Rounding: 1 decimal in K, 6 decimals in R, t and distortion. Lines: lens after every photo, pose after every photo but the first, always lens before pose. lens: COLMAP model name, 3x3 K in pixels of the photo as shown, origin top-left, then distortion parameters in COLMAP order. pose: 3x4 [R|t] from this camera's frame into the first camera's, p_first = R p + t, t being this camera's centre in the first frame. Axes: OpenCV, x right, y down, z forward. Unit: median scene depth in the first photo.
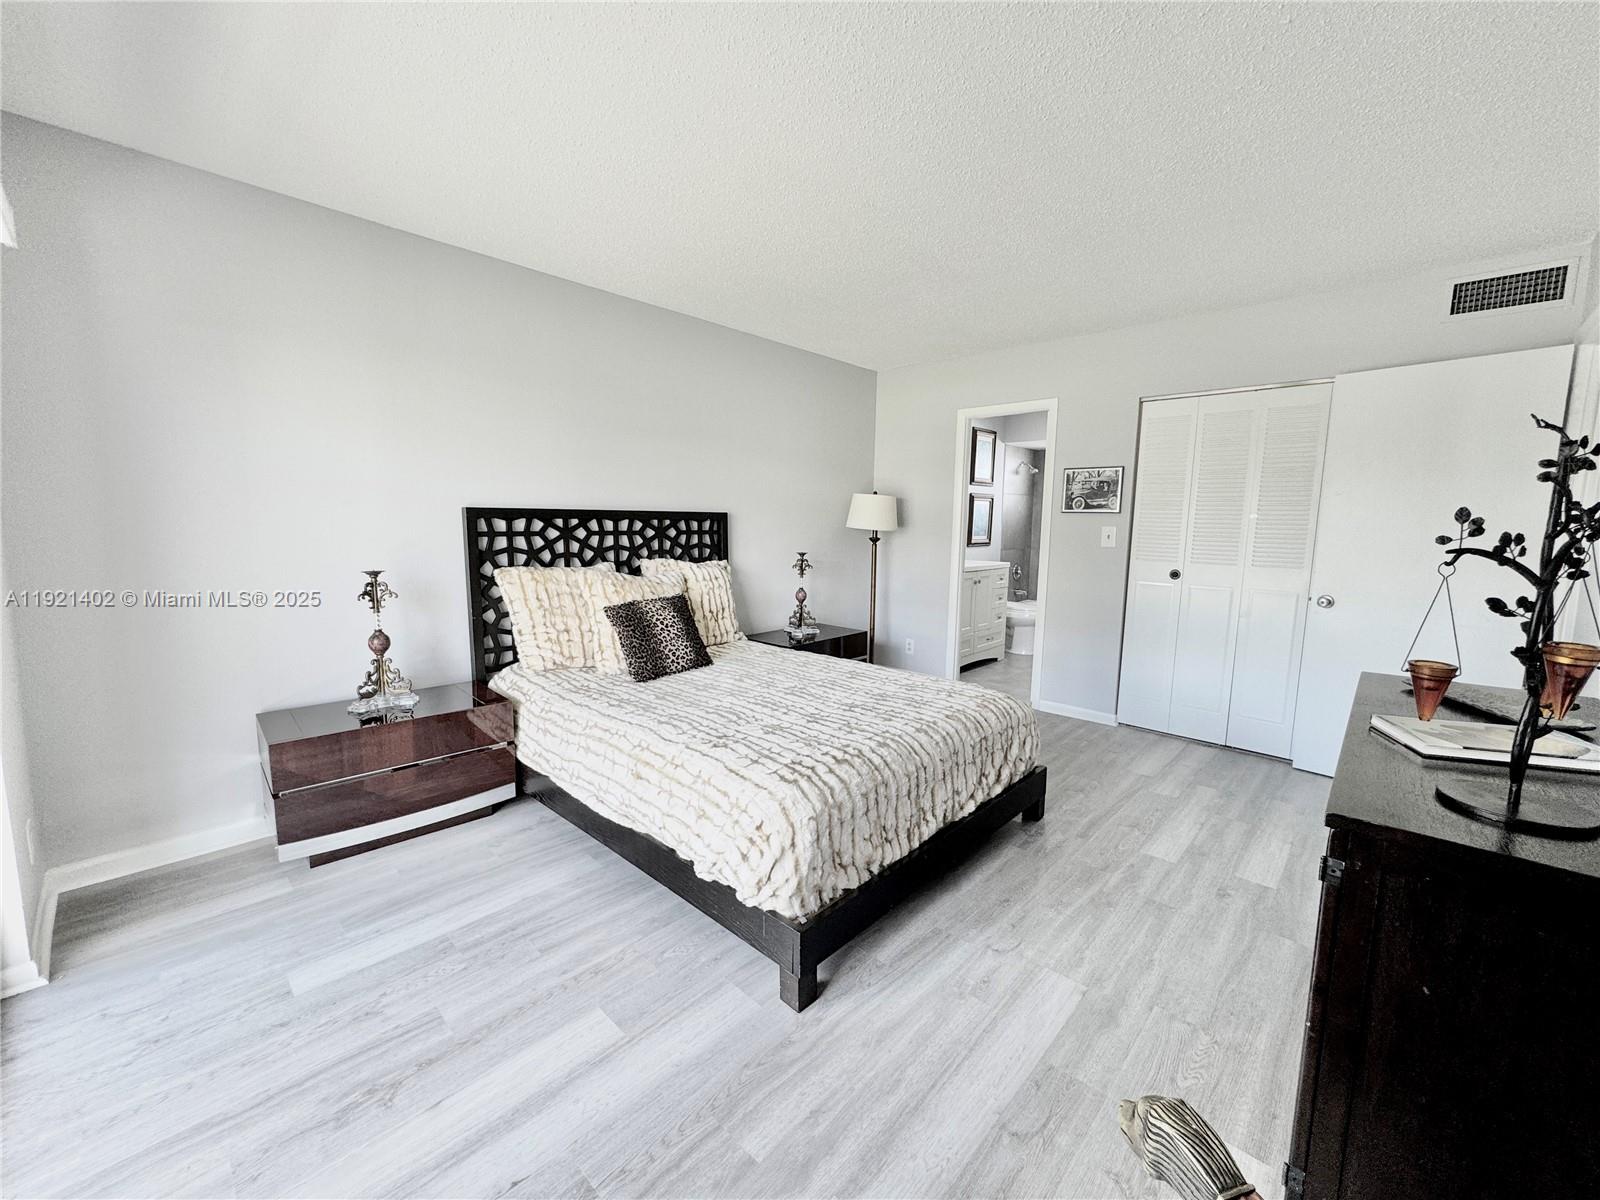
lens RADIAL K [[639.1, 0, 802.0], [0, 639.1, 604.9], [0, 0, 1]] dist [-0.002185, -0.000631]
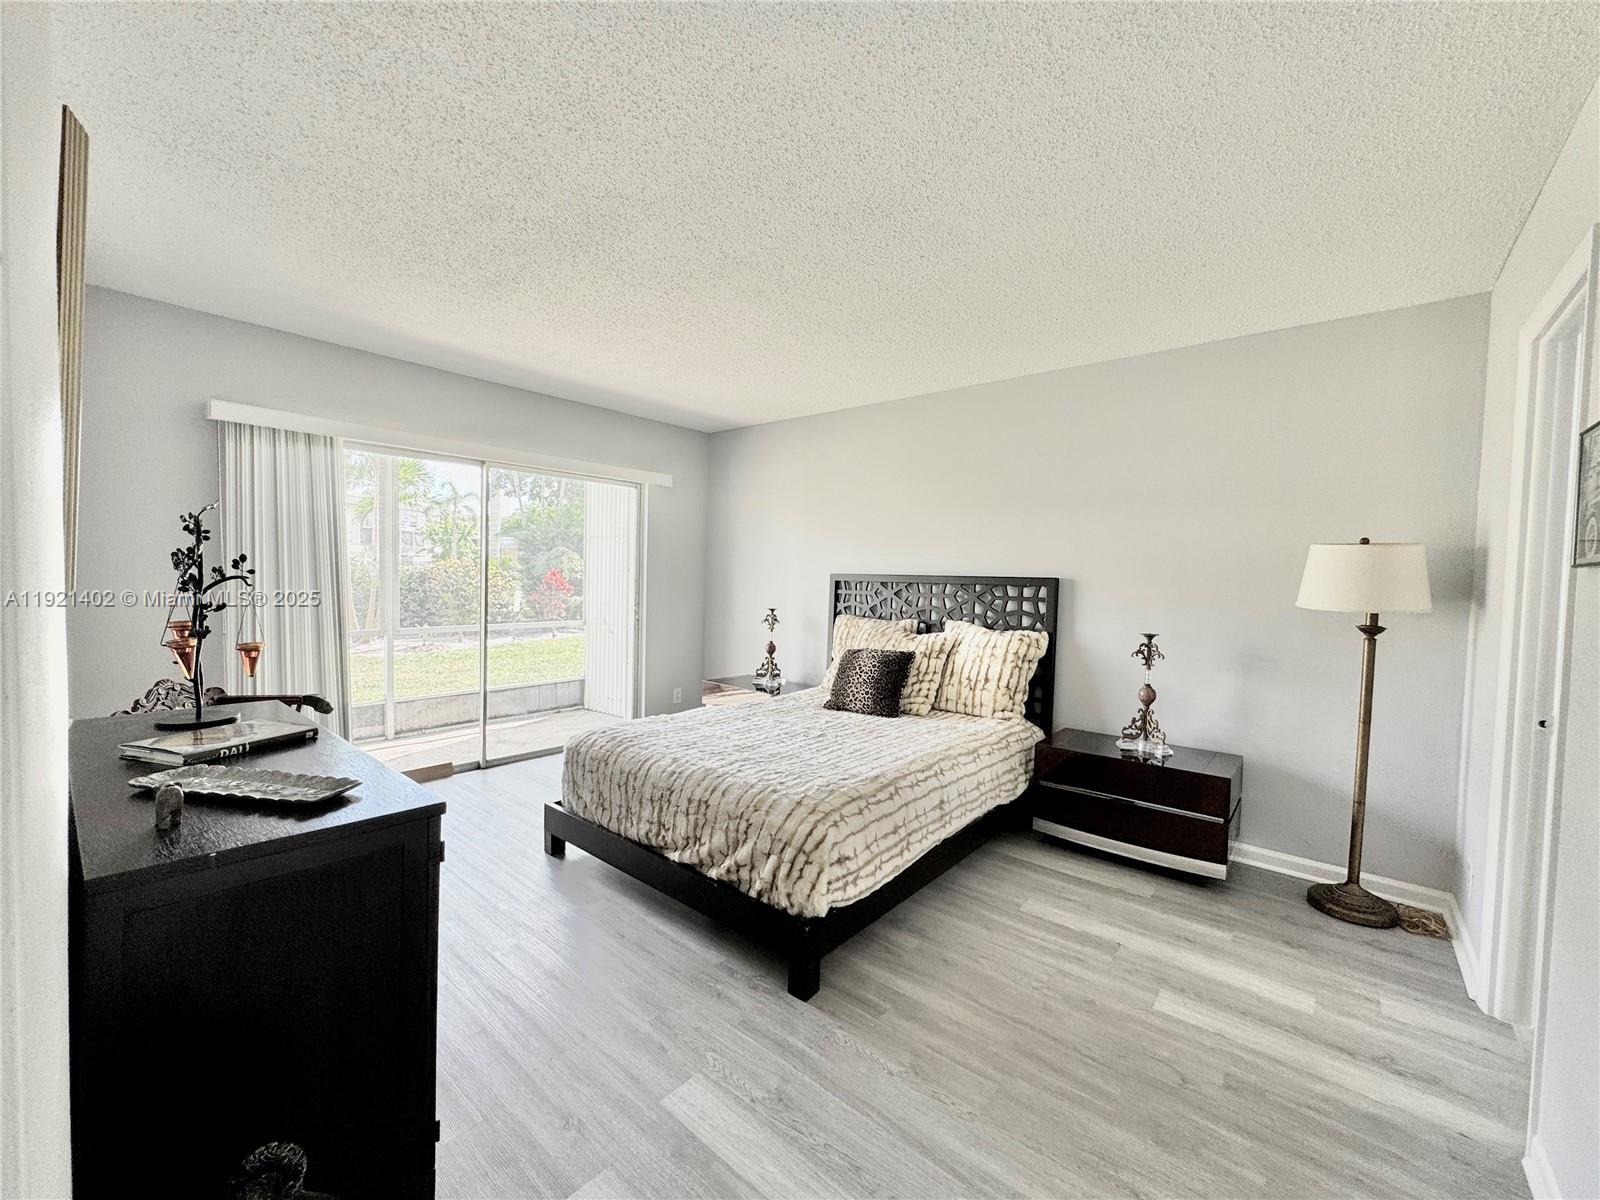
lens RADIAL K [[639.1, 0, 802.7], [0, 639.1, 598.9], [0, 0, 1]] dist [-0.002185, -0.000631]
pose [[0.037015, 0.026846, -0.998954, 0.693183], [-0.146472, 0.988989, 0.021151, -0.079603], [0.988522, 0.145536, 0.040540, 0.586757]]
